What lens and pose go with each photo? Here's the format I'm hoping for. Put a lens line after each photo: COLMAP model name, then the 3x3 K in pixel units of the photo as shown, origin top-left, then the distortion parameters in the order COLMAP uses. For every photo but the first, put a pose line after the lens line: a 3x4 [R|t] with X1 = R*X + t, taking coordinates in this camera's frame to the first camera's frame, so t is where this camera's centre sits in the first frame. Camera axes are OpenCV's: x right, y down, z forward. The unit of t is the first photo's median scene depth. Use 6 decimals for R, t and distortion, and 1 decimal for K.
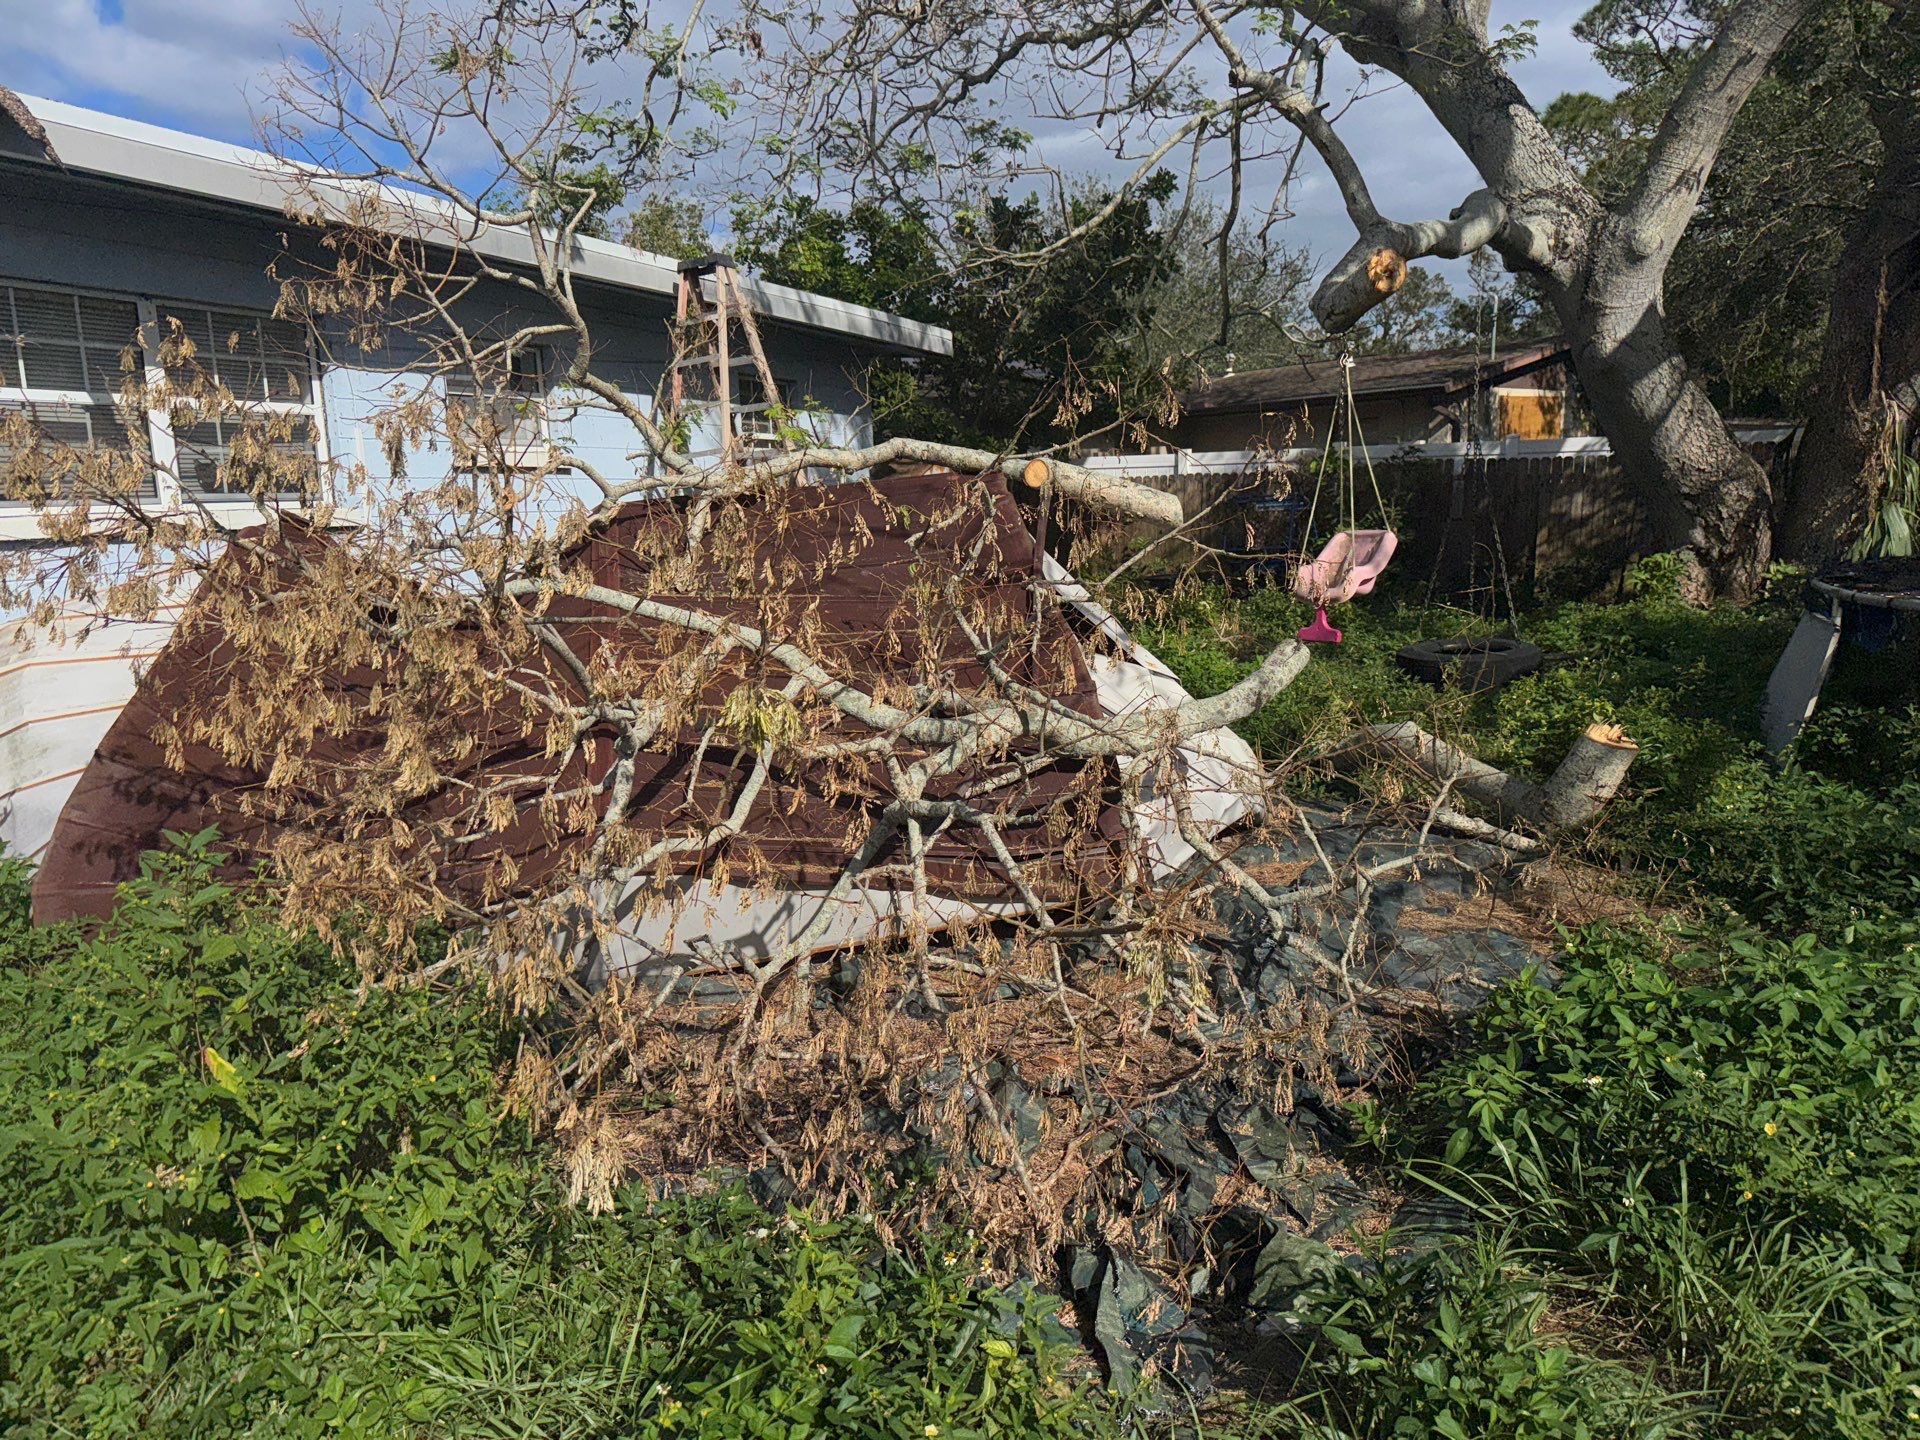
lens RADIAL K [[1338.2, 0, 919.6], [0, 1338.2, 742.1], [0, 0, 1]] dist [0.036669, -0.042692]
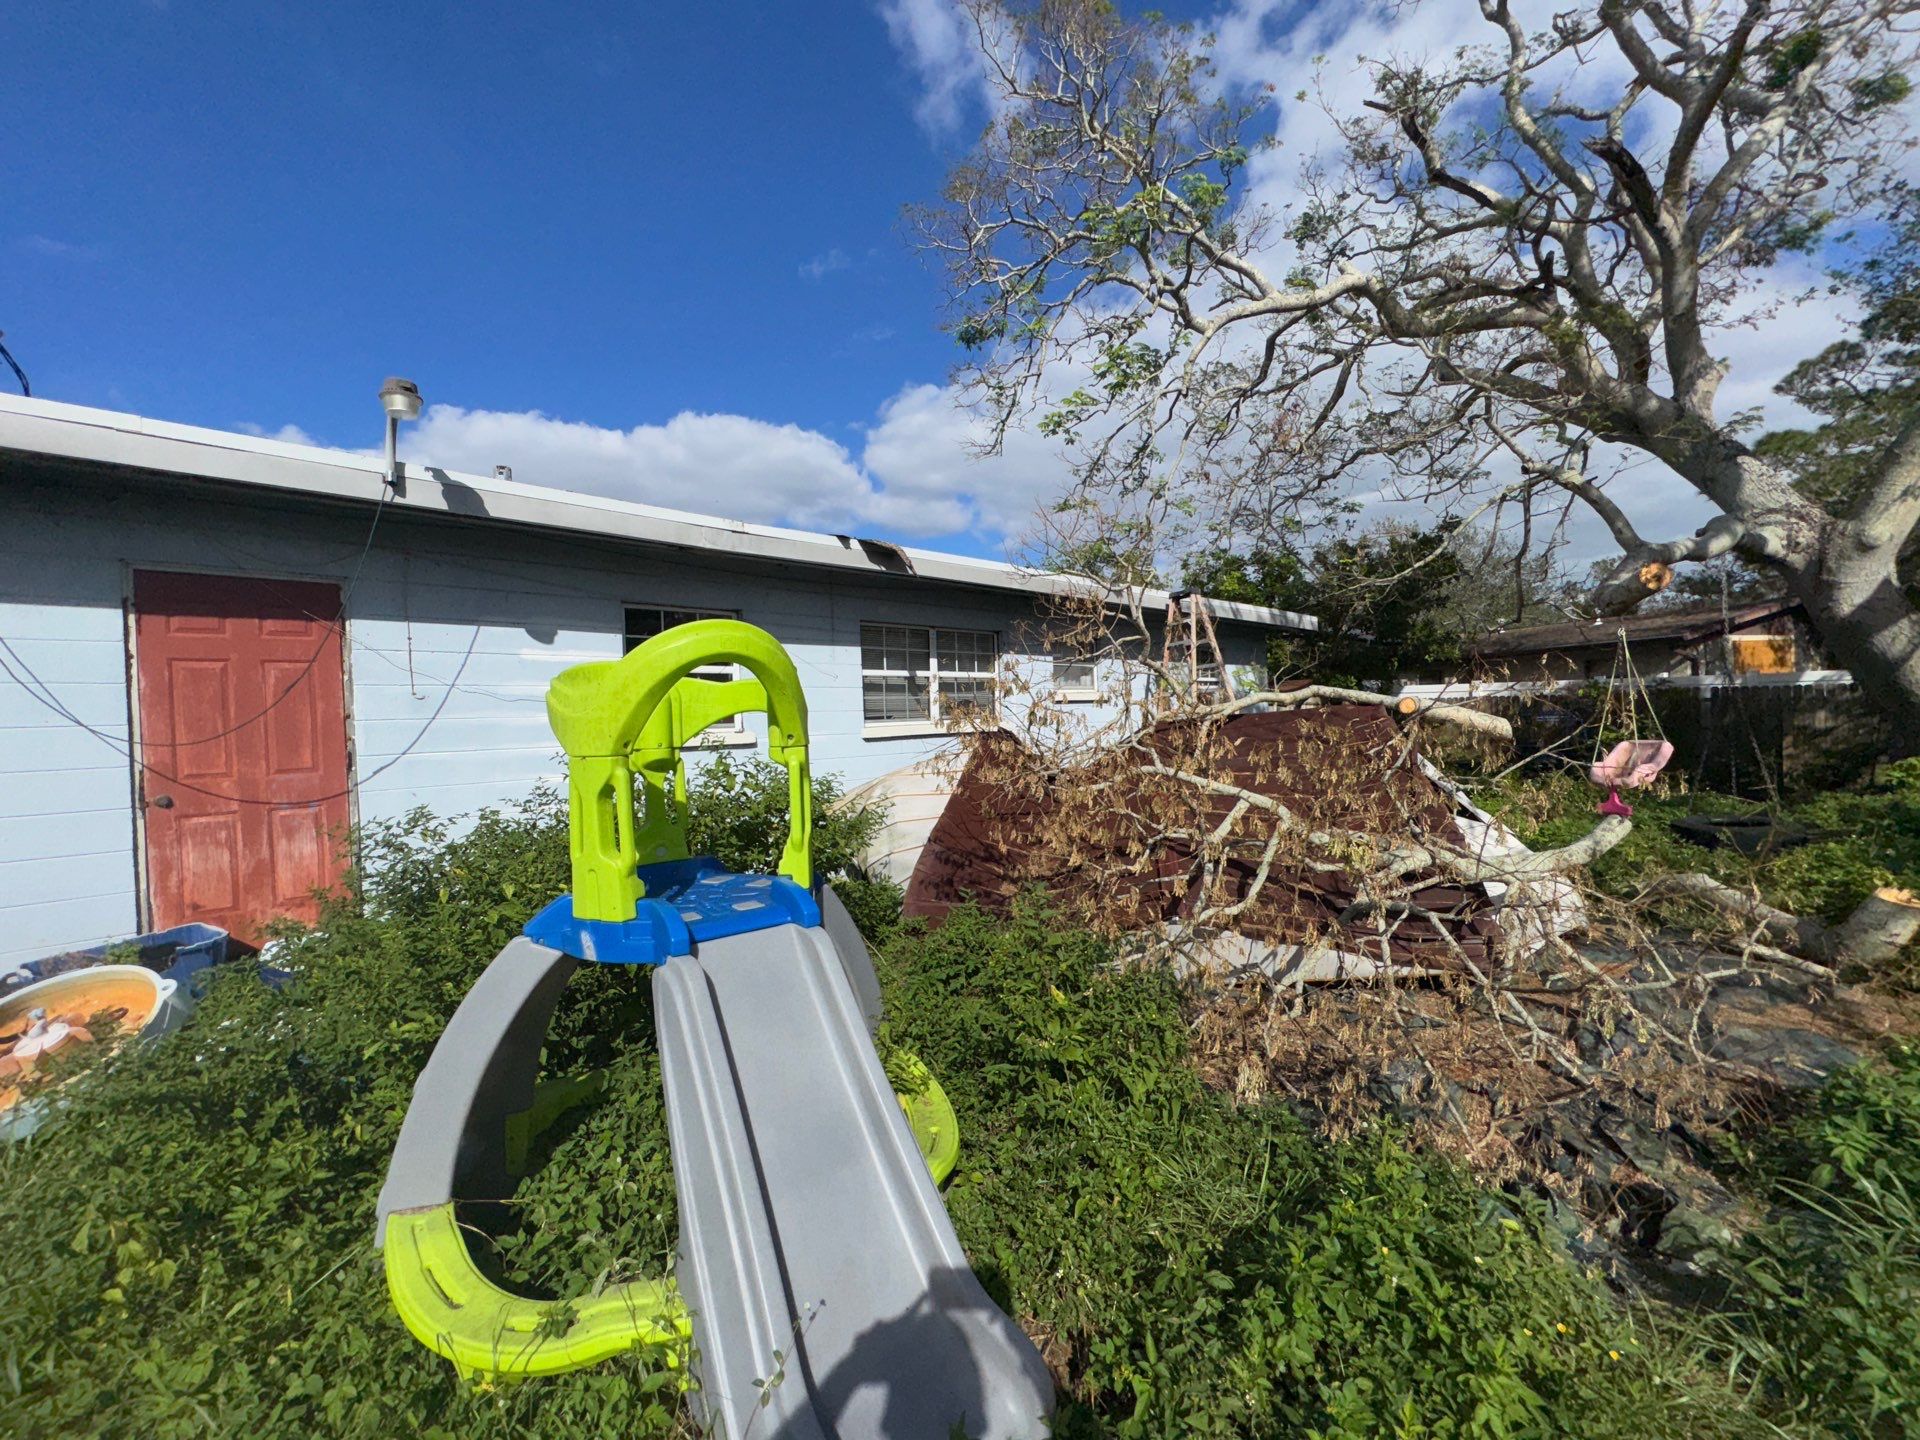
lens RADIAL K [[757.3, 0, 949.7], [0, 757.3, 722.2], [0, 0, 1]] dist [-0.006085, 0.001645]
pose [[0.920624, 0.007780, -0.390374, -0.059519], [-0.070125, 0.986839, -0.145710, -0.000990], [0.384102, 0.161519, 0.909053, -0.071888]]
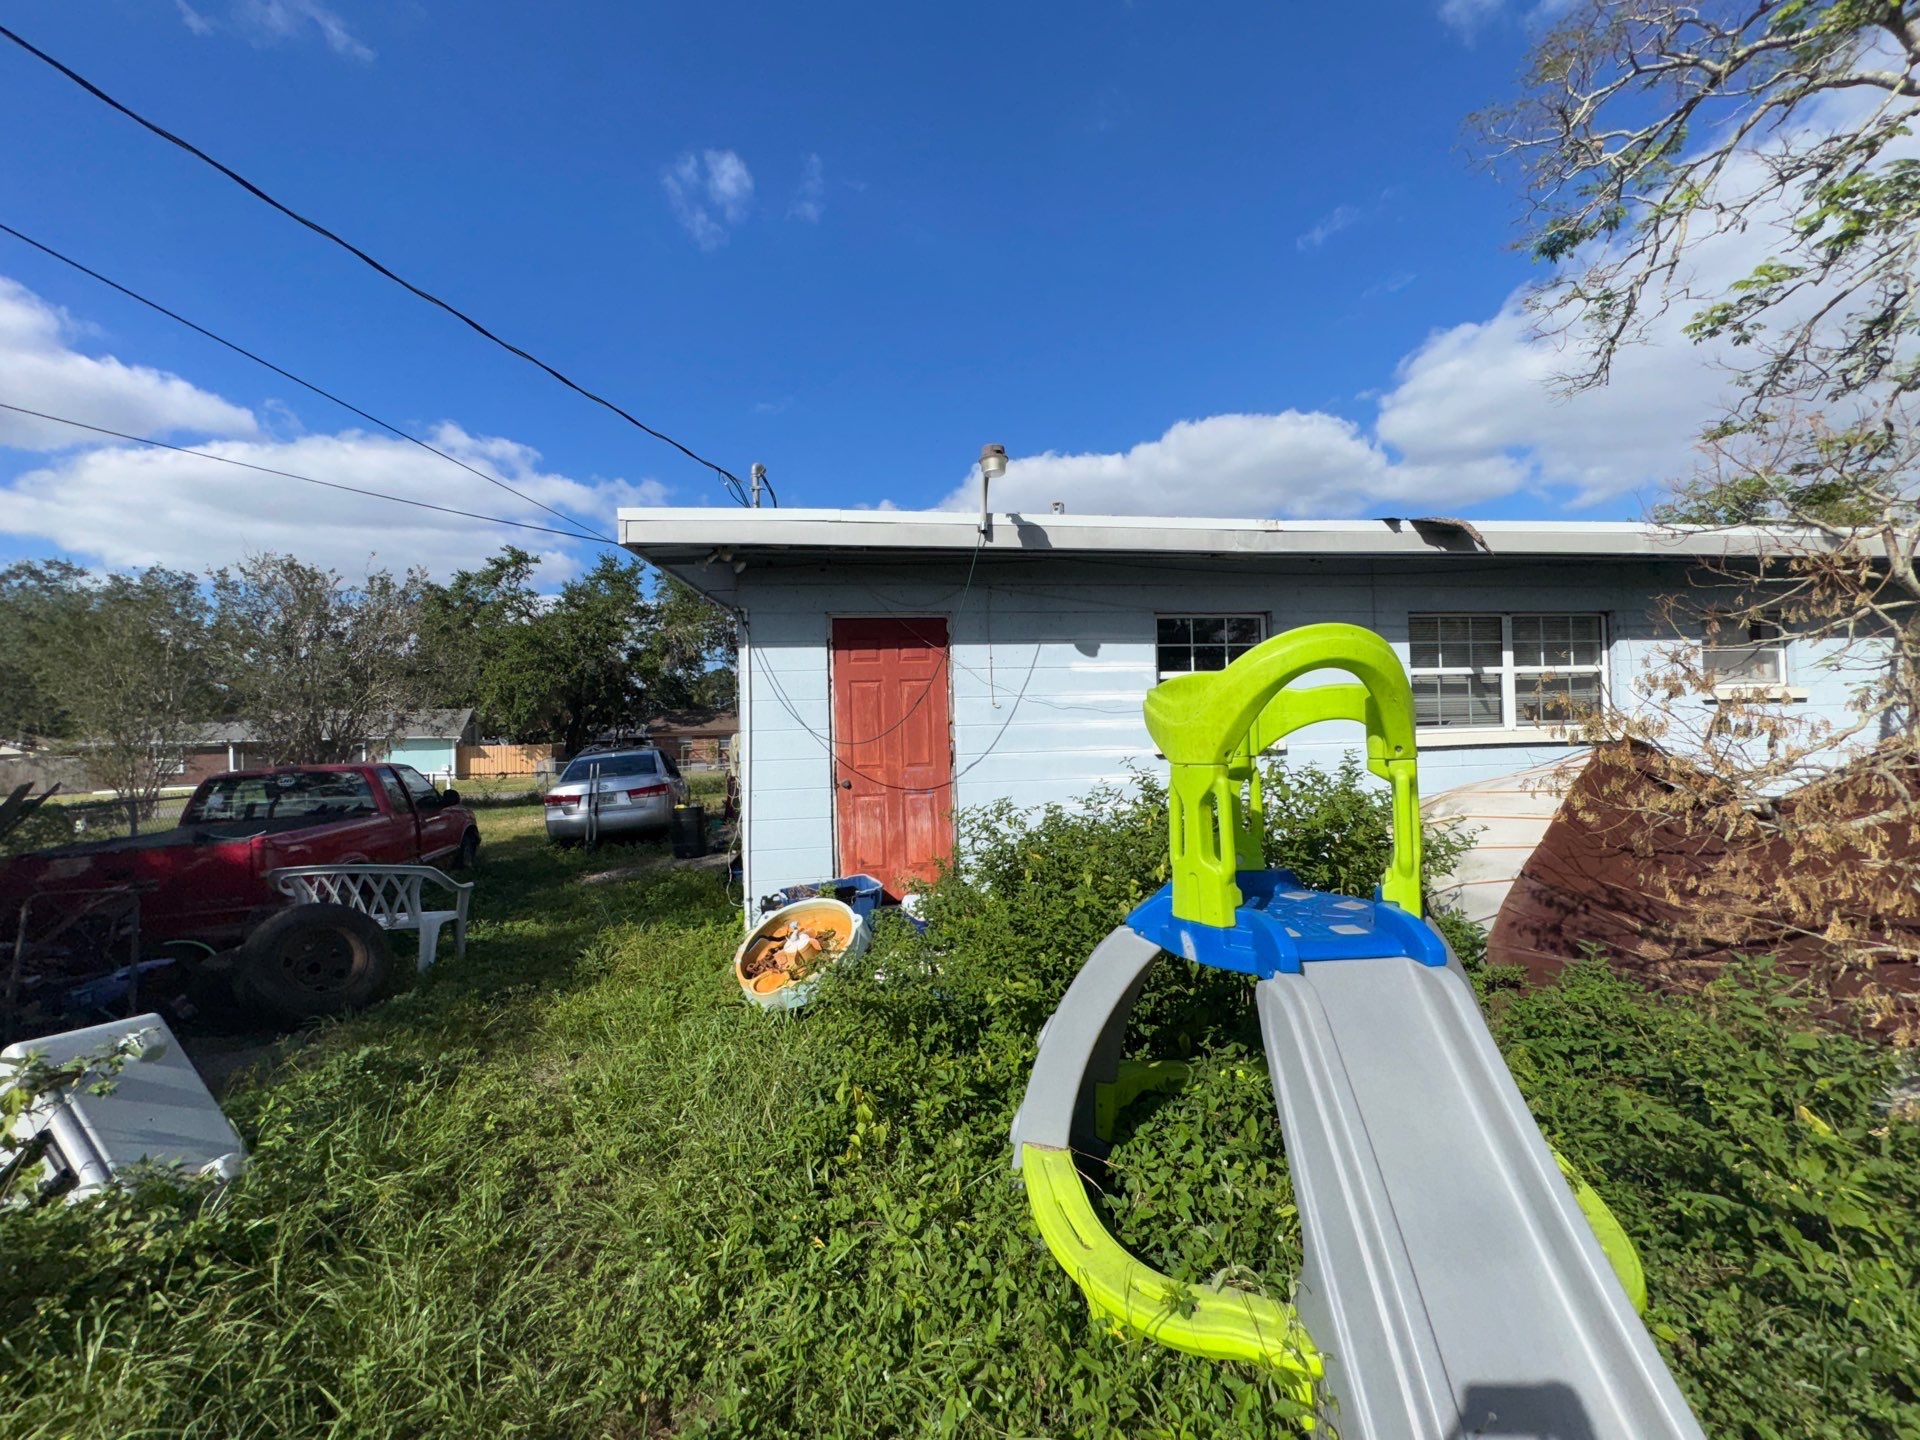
lens RADIAL K [[757.3, 0, 965.6], [0, 757.3, 722.5], [0, 0, 1]] dist [-0.006085, 0.001645]
pose [[0.530249, 0.006004, -0.847821, -0.089106], [-0.144047, 0.986075, -0.083108, 0.000969], [0.835516, 0.166194, 0.523730, -0.094076]]
